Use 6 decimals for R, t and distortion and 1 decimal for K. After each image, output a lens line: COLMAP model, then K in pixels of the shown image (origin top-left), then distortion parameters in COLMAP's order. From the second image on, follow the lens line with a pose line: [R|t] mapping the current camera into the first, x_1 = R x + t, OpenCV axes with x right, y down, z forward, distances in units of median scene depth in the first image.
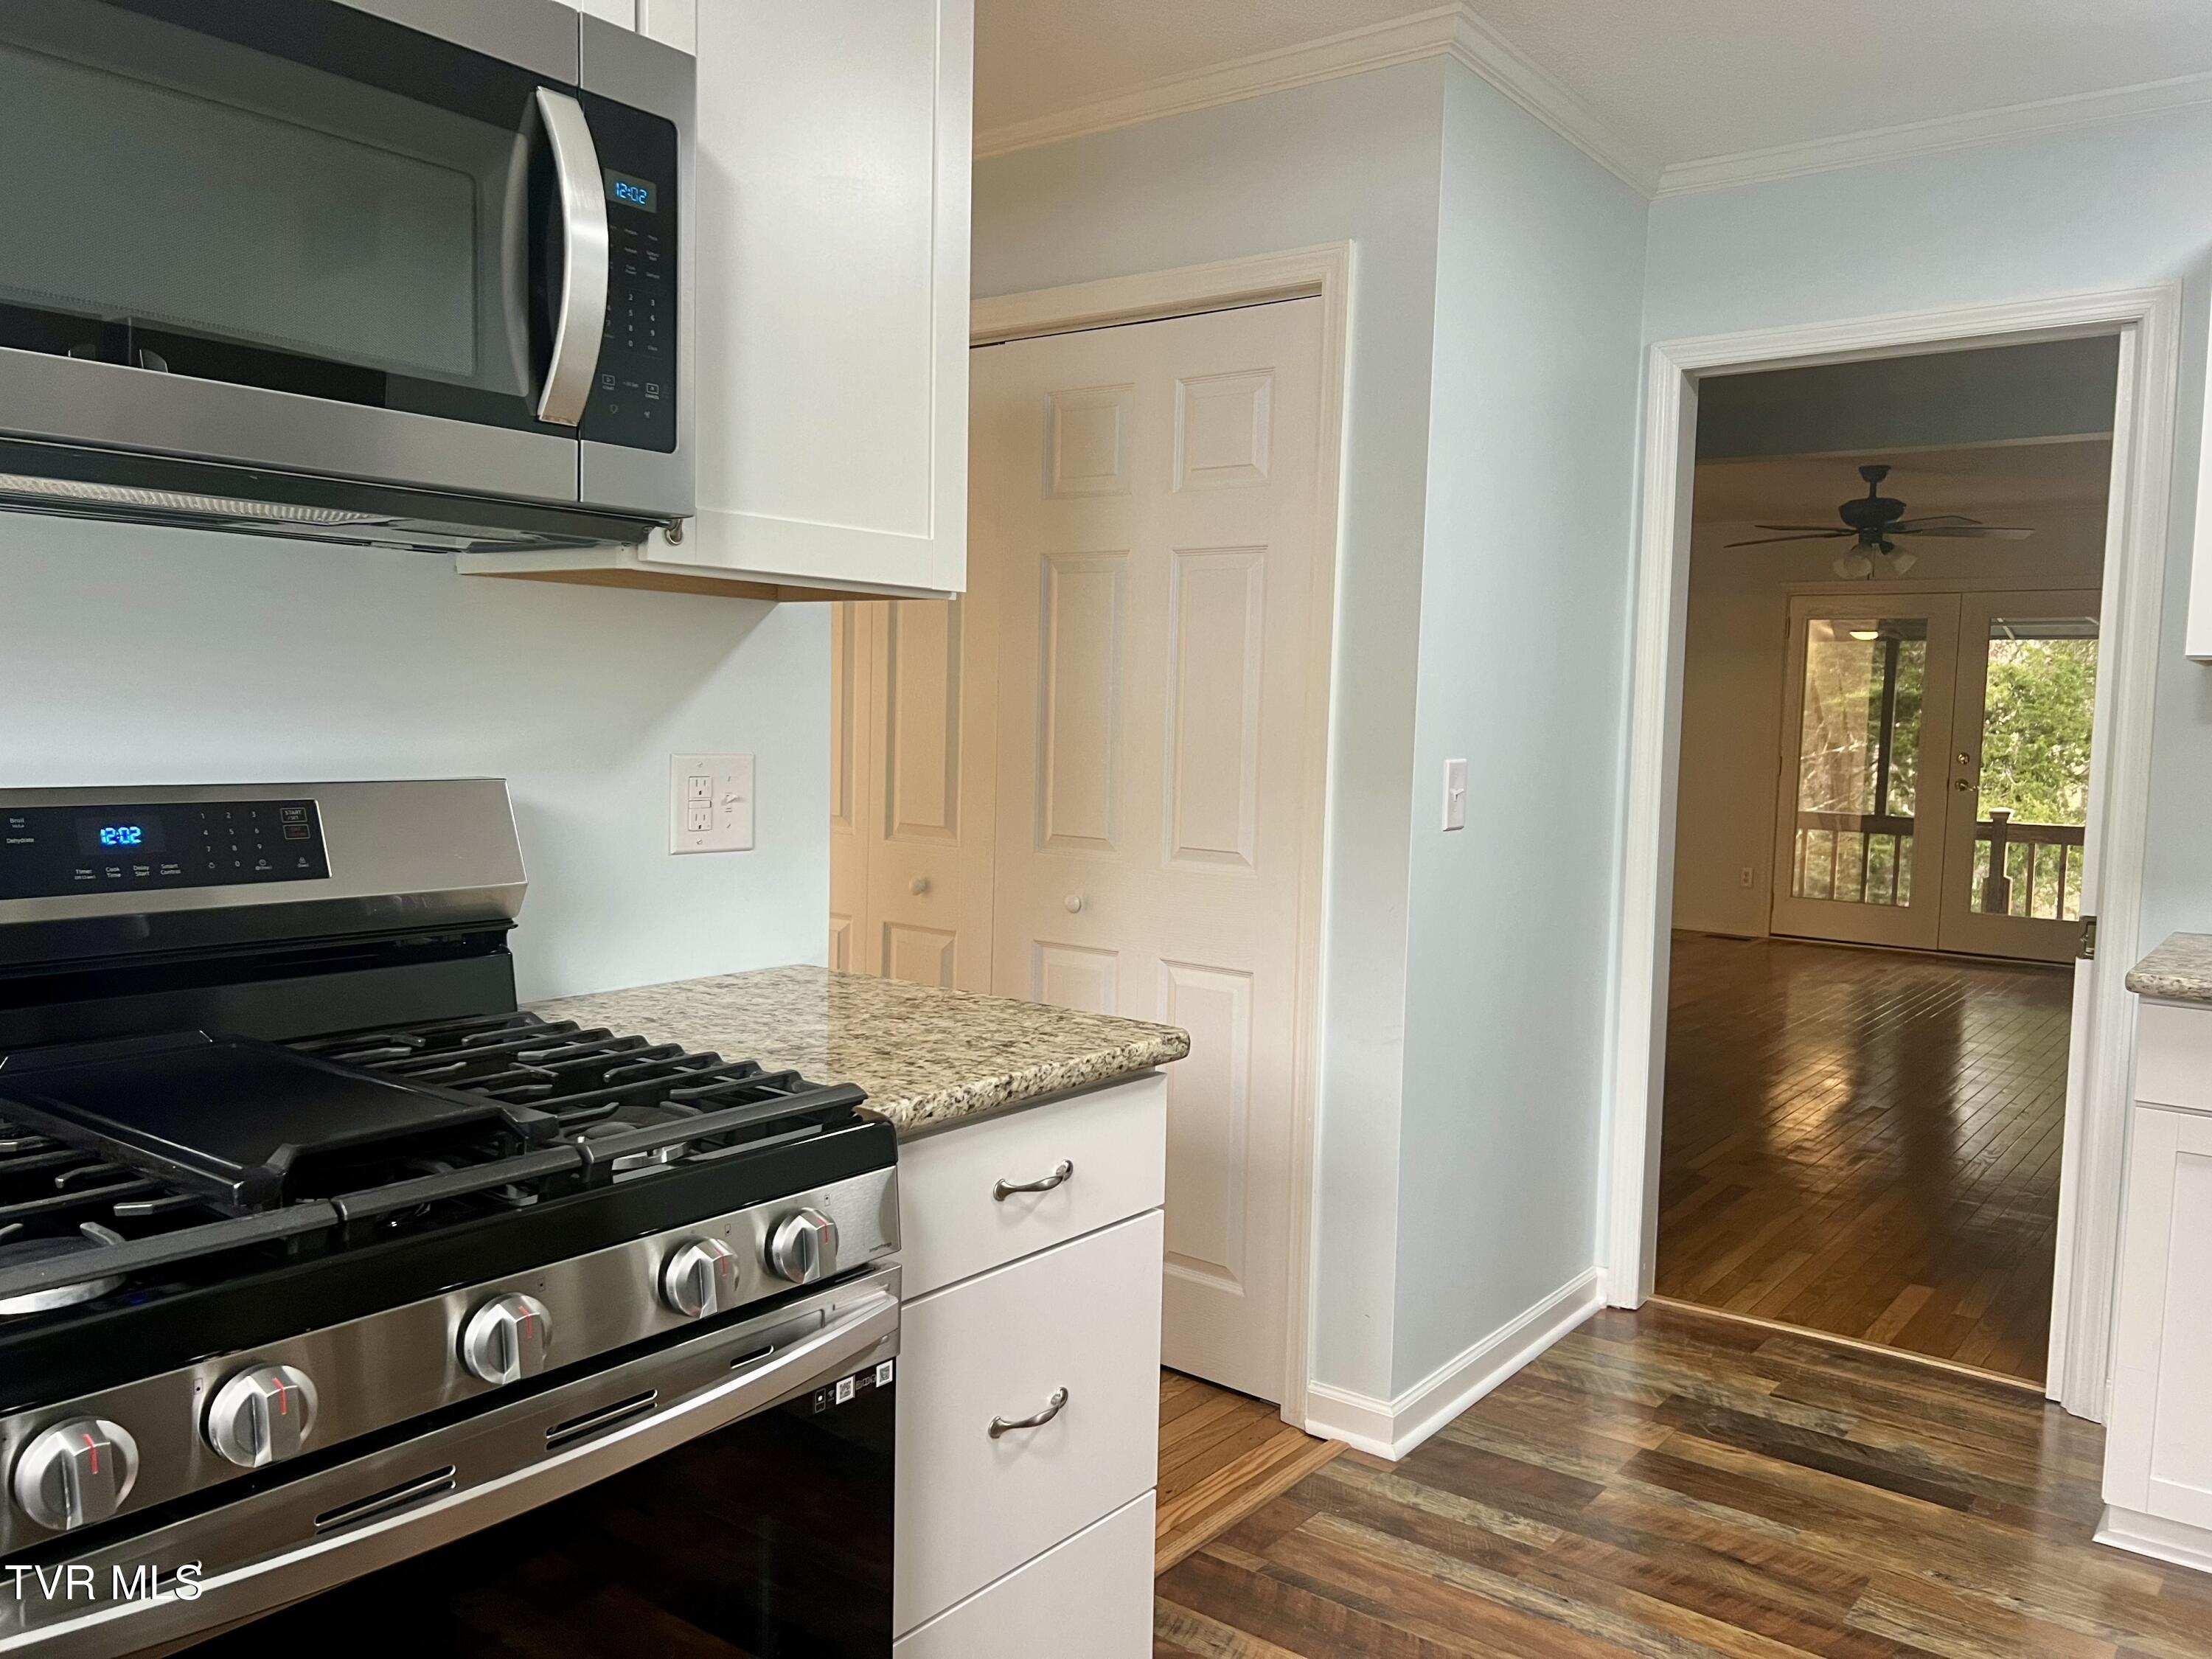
lens RADIAL K [[1663.8, 0, 1126.8], [0, 1663.8, 830.7], [0, 0, 1]] dist [0.064510, -0.063248]
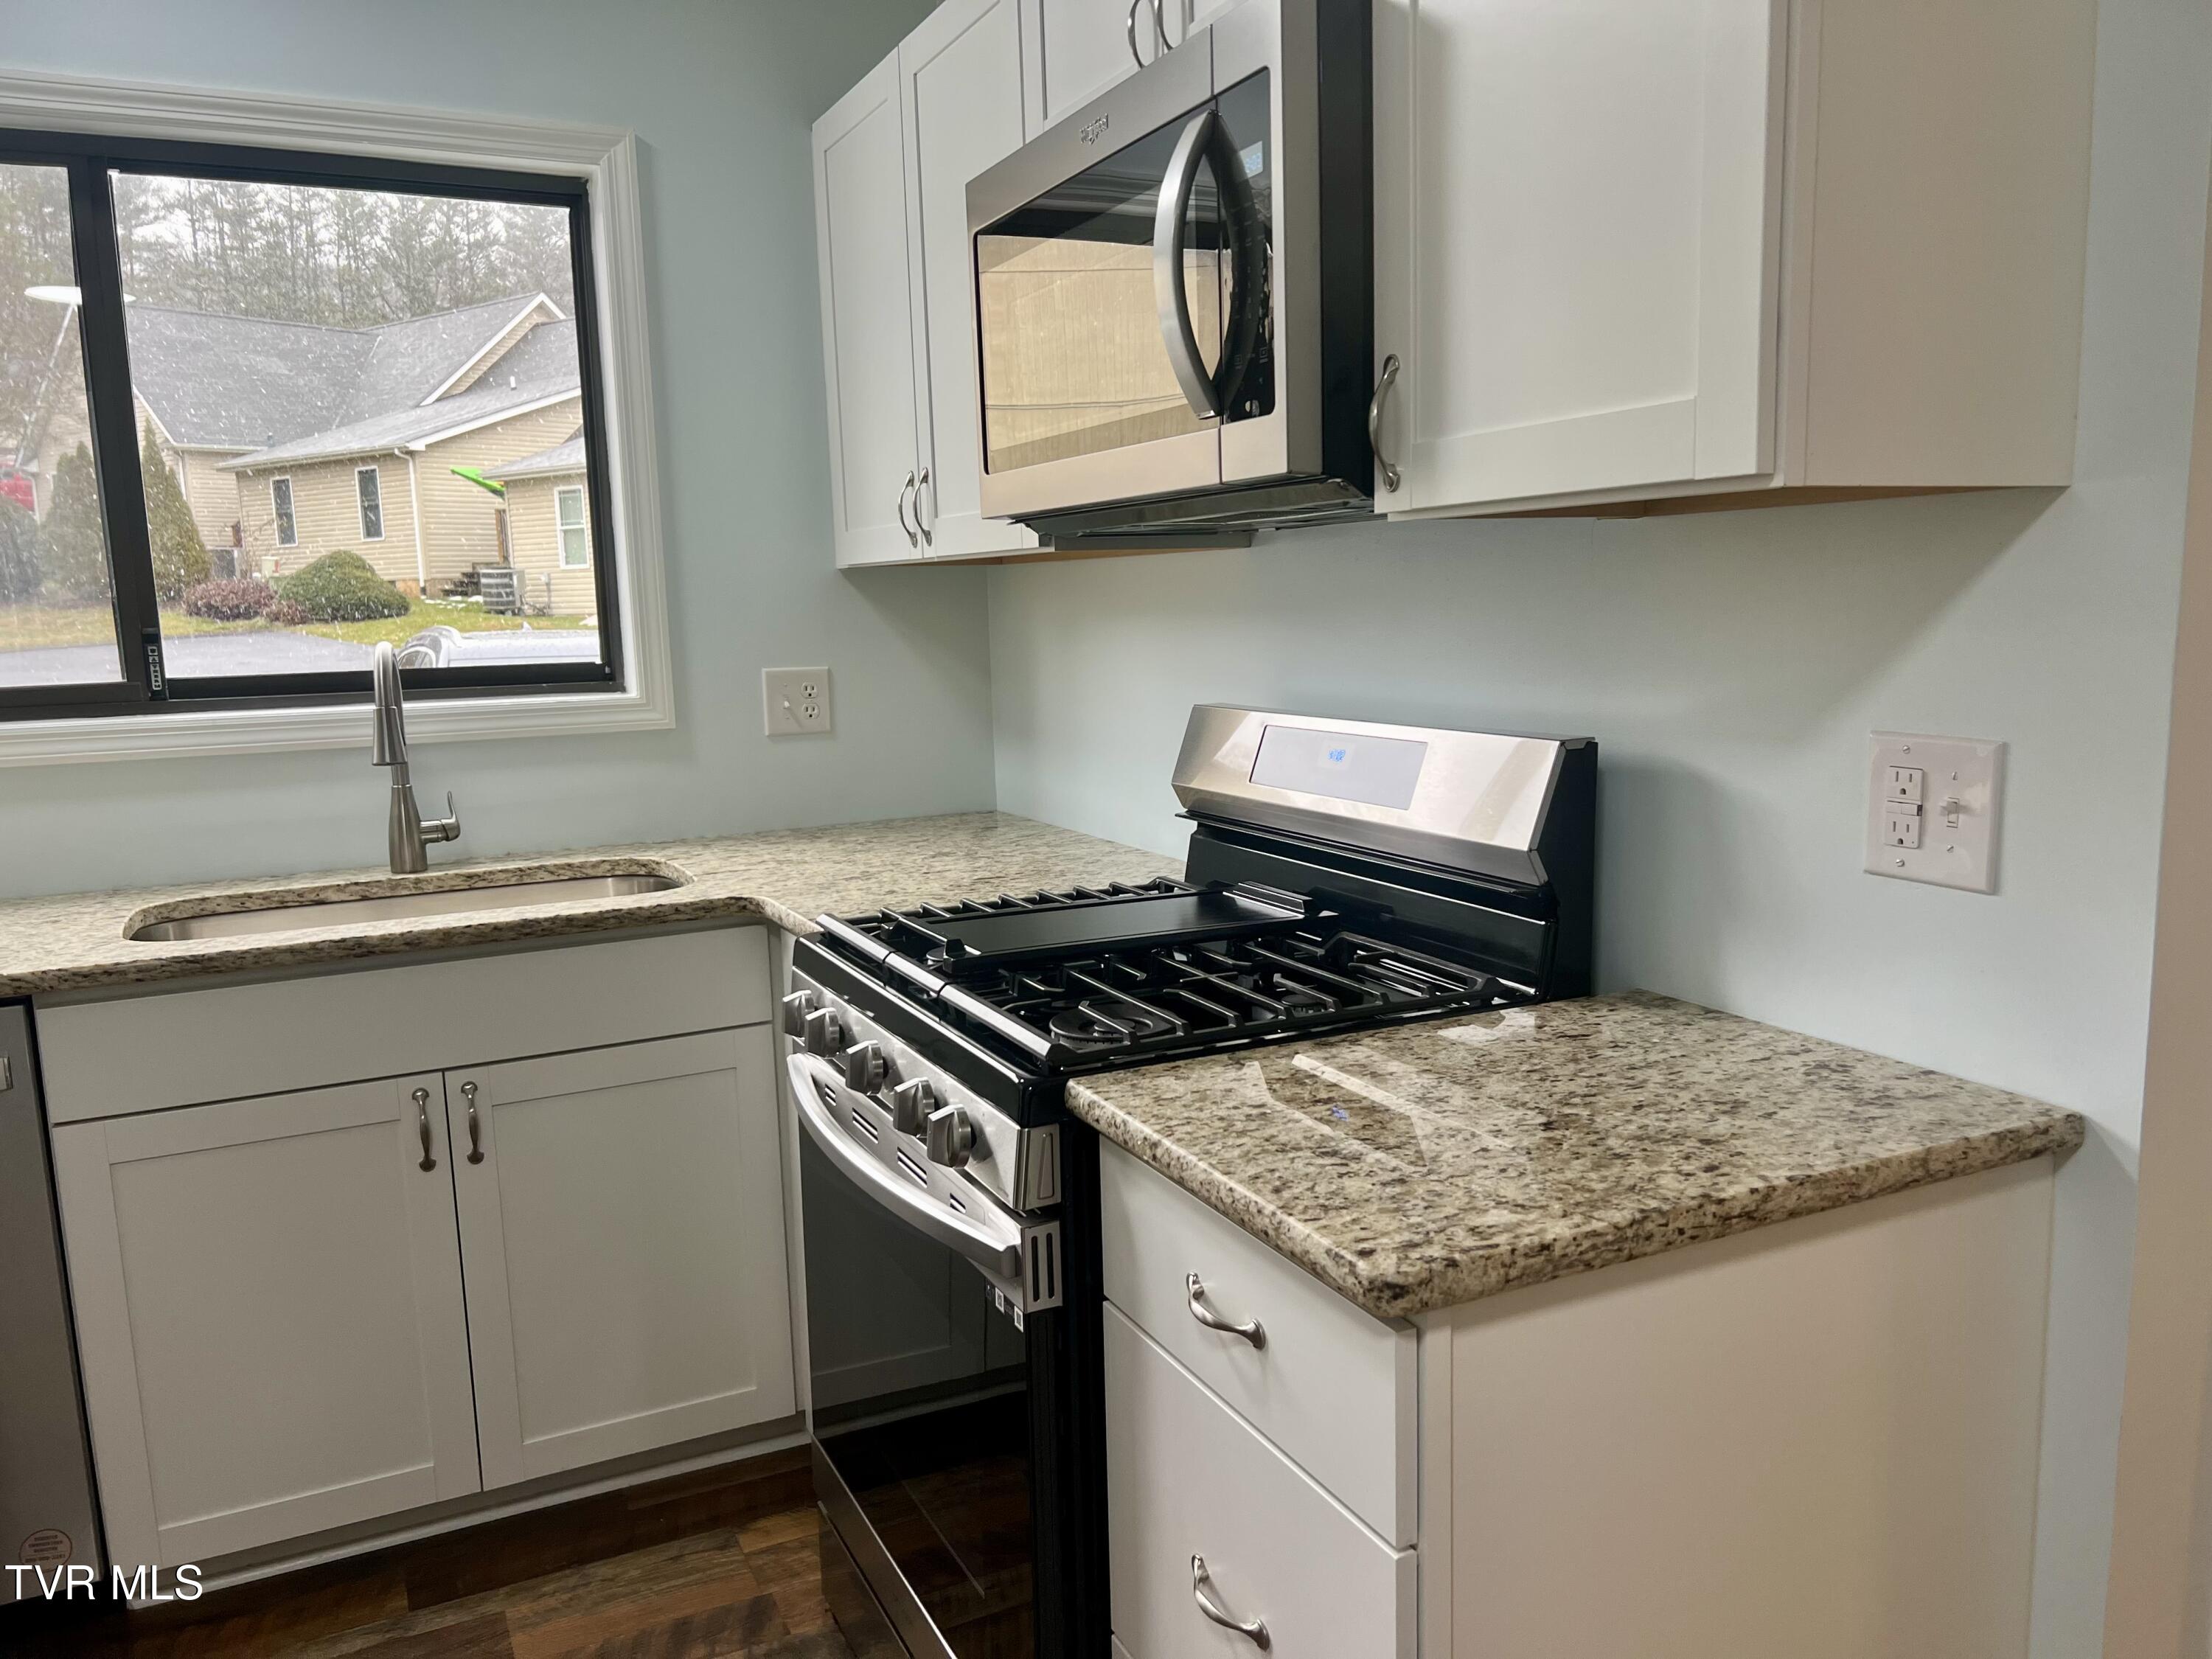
lens RADIAL K [[1663.8, 0, 1126.8], [0, 1663.8, 830.7], [0, 0, 1]] dist [0.064510, -0.063248]
pose [[-0.433924, 0.118353, -0.893142, 0.489982], [-0.052259, 0.986359, 0.156095, -0.096321], [0.899433, 0.114408, -0.421820, 0.998870]]
